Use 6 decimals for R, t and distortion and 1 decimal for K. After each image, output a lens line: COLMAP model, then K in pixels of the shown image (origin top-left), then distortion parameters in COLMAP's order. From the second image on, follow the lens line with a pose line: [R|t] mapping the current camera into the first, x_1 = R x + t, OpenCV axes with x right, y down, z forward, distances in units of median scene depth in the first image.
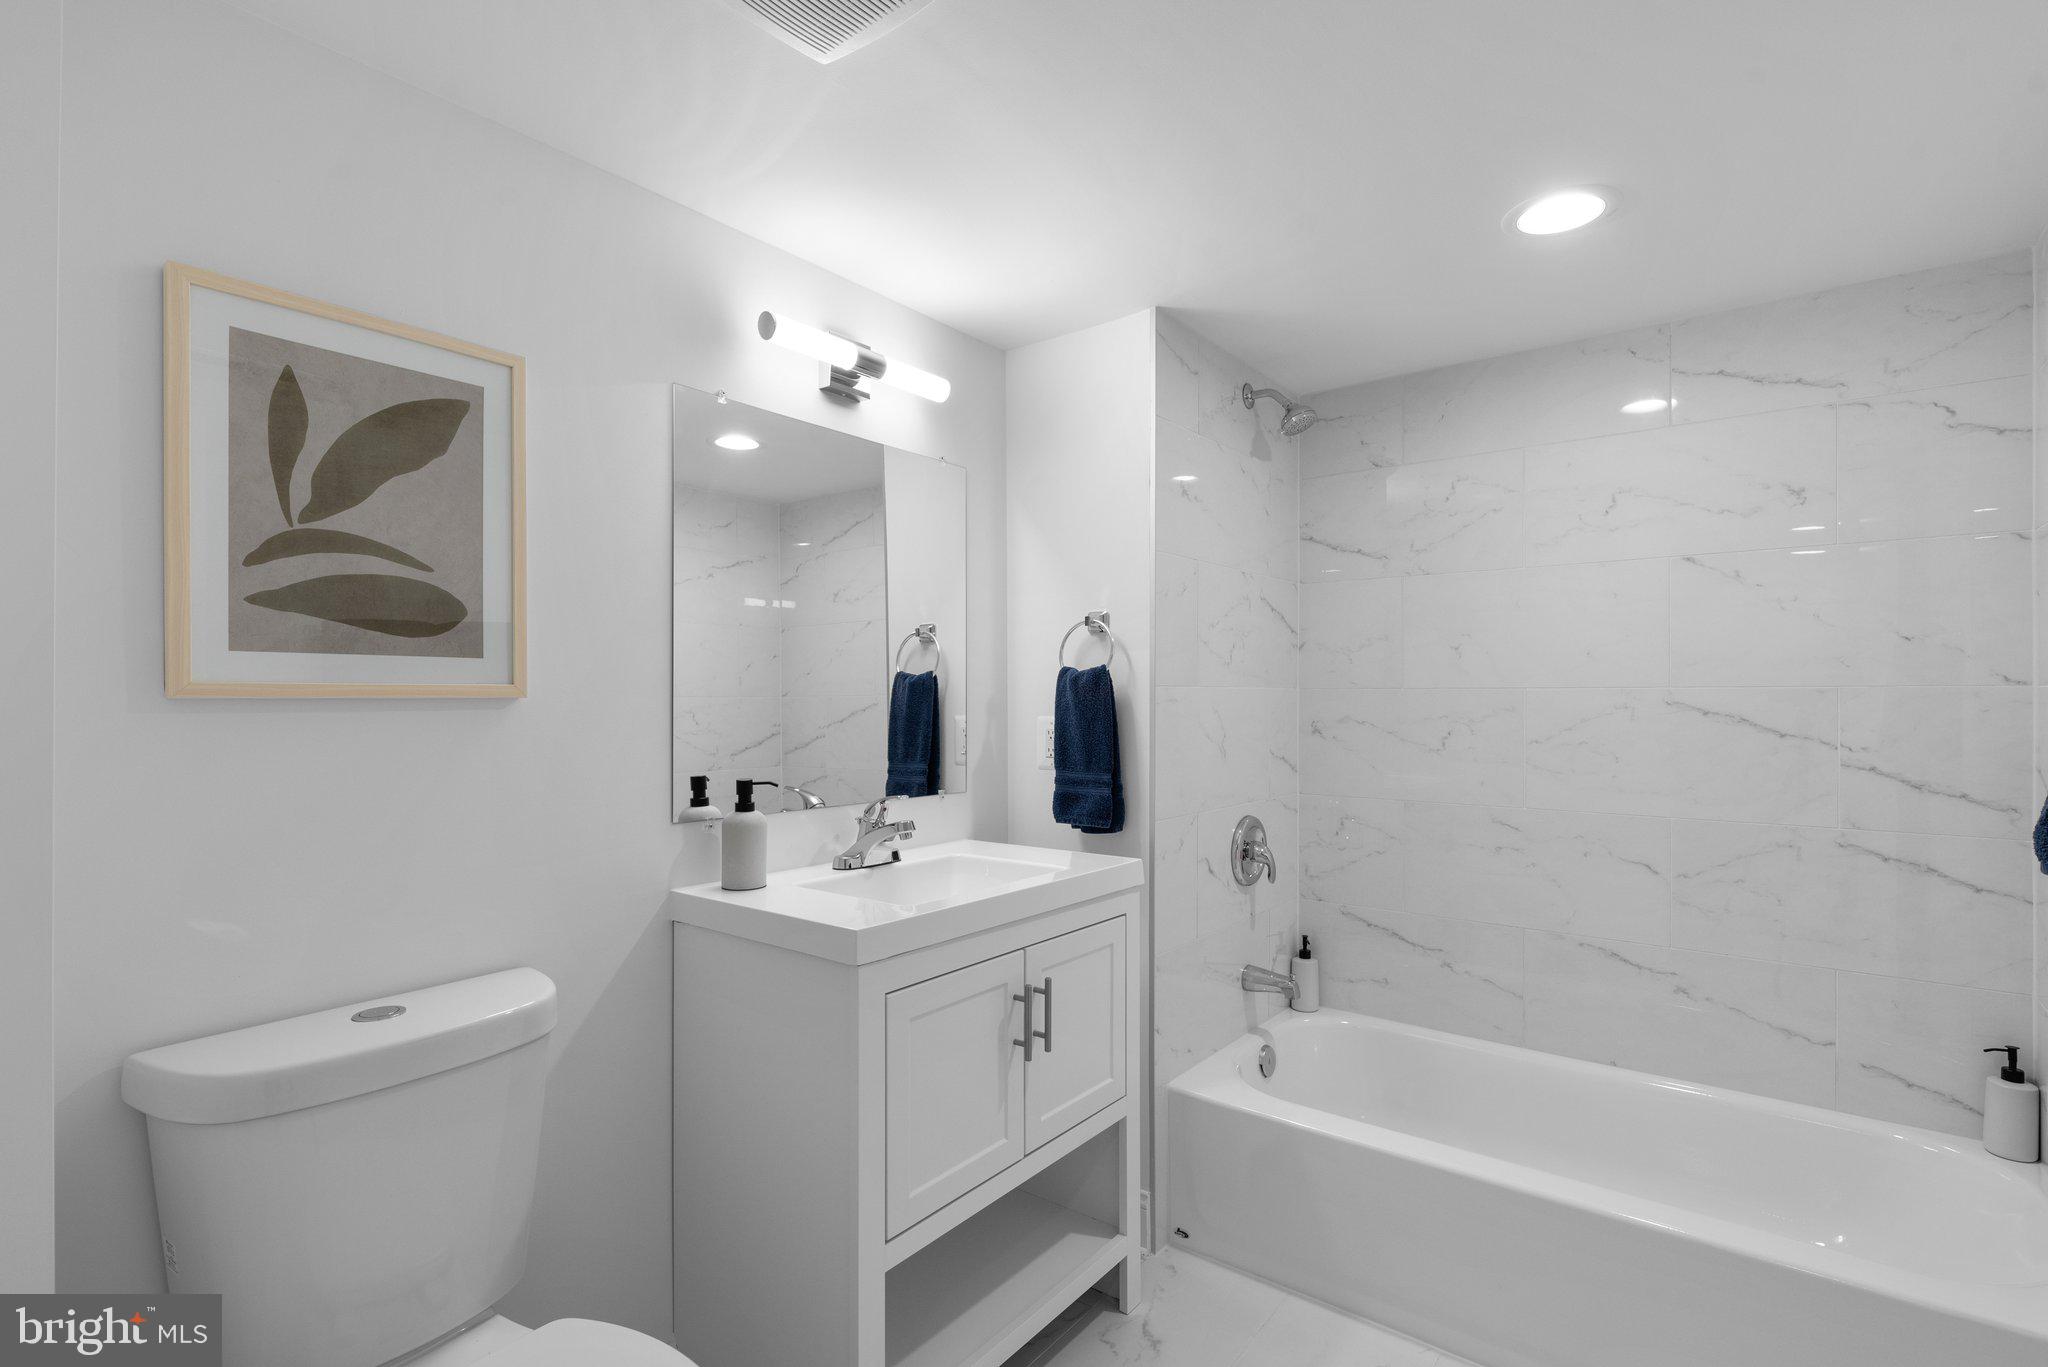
lens RADIAL K [[957.0, 0, 1023.2], [0, 957.0, 690.5], [0, 0, 1]] dist [0.002233, -0.001329]
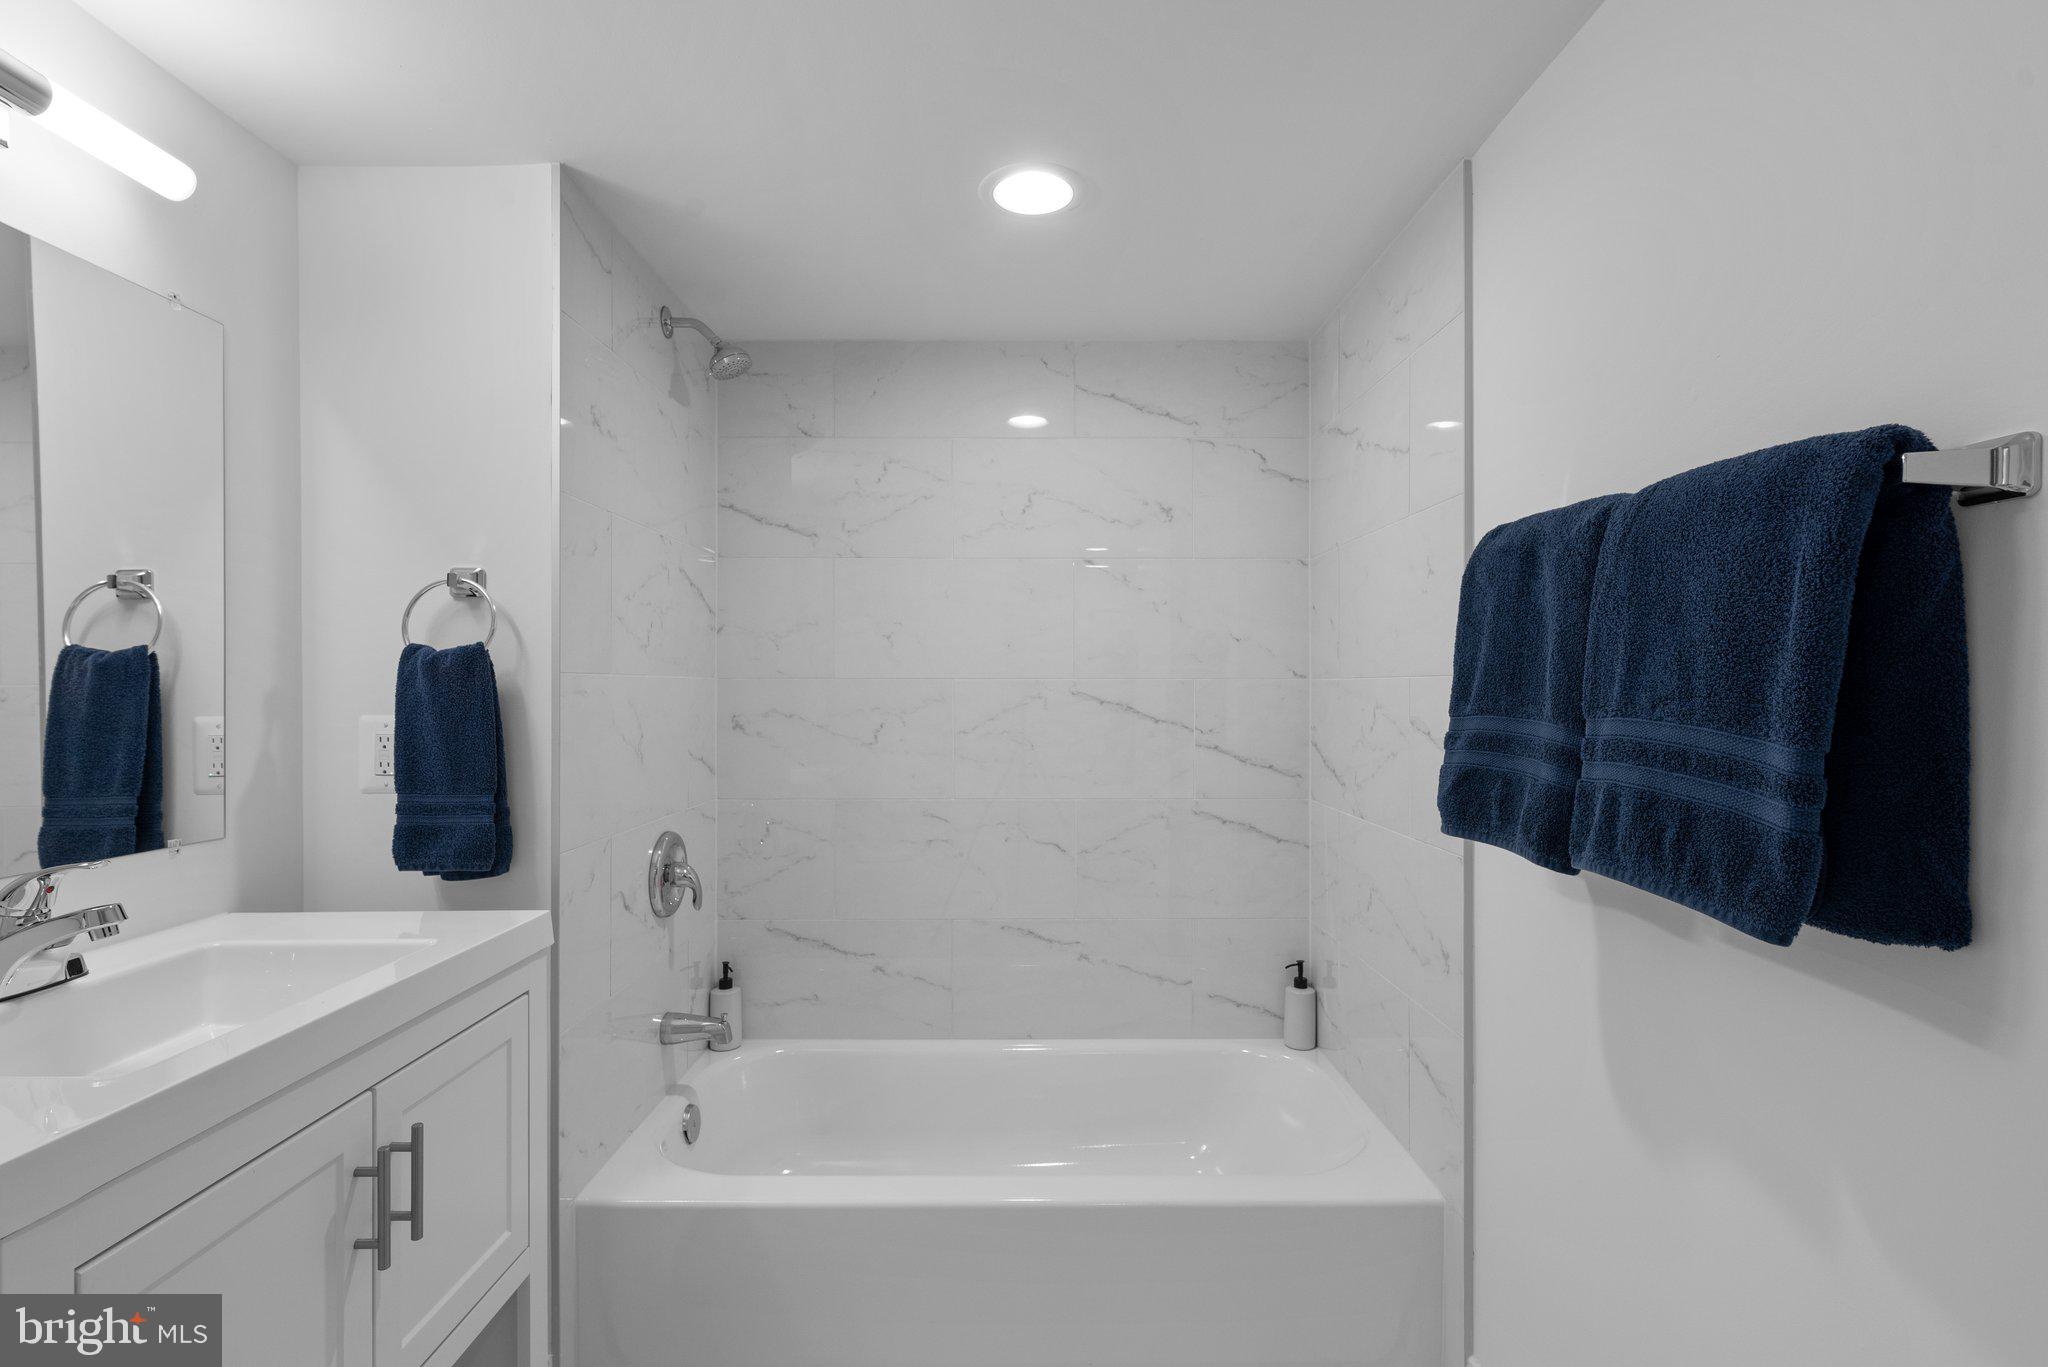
lens RADIAL K [[957.0, 0, 1025.3], [0, 957.0, 686.7], [0, 0, 1]] dist [0.002233, -0.001329]
pose [[0.781022, 0.001053, 0.624503, -0.043673], [-0.004141, 0.999985, 0.003493, 0.002147], [-0.624490, -0.005314, 0.781014, 0.187192]]
